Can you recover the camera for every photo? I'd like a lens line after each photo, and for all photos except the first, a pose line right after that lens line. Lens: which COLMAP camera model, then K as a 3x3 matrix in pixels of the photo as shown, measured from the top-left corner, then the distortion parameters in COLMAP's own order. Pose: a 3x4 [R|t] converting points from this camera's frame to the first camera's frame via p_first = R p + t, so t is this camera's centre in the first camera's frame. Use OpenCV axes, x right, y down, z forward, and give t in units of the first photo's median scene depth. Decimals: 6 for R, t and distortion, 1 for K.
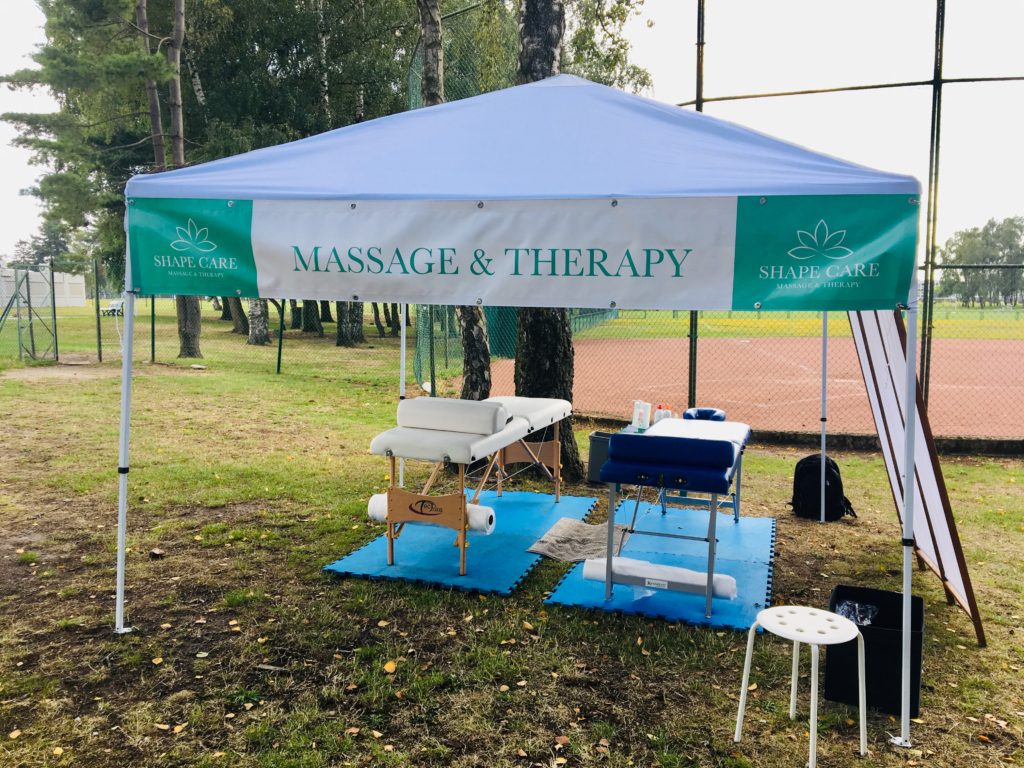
lens RADIAL K [[841.9, 0, 512.0], [0, 841.9, 384.0], [0, 0, 1]] dist [0.082993, -0.150515]
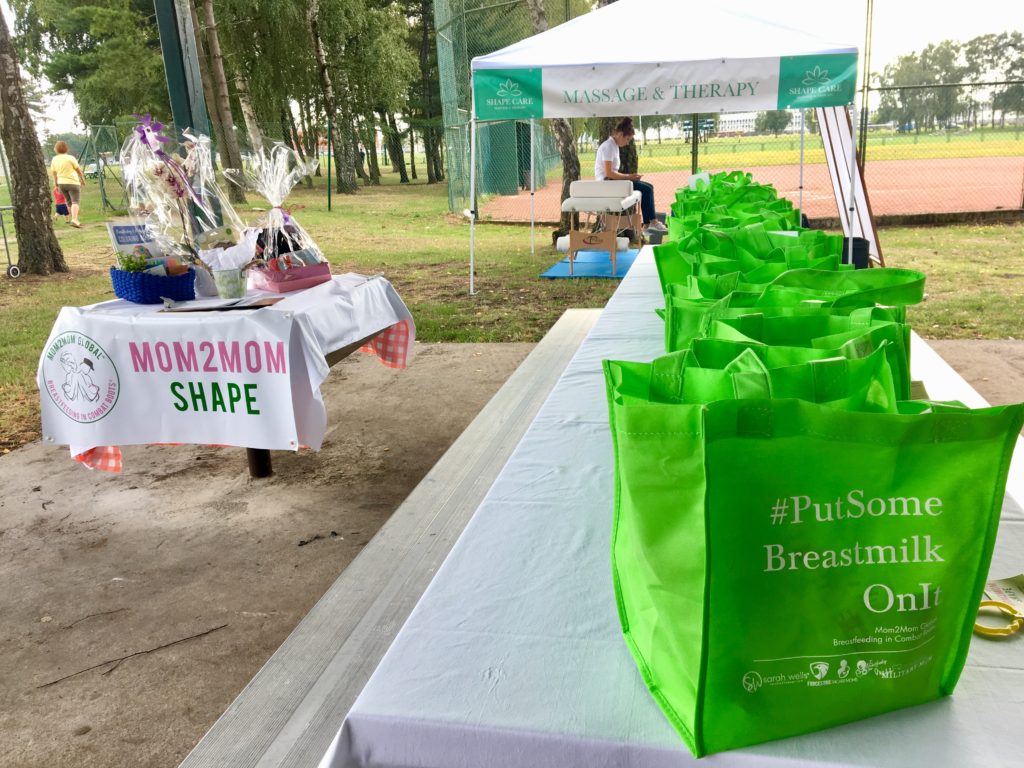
lens RADIAL K [[841.9, 0, 512.0], [0, 841.9, 384.0], [0, 0, 1]] dist [0.082993, -0.150515]
pose [[0.996102, -0.066916, 0.057464, -0.543355], [0.056116, 0.983420, 0.172444, 0.174968], [-0.068051, -0.168547, 0.983342, -1.133877]]
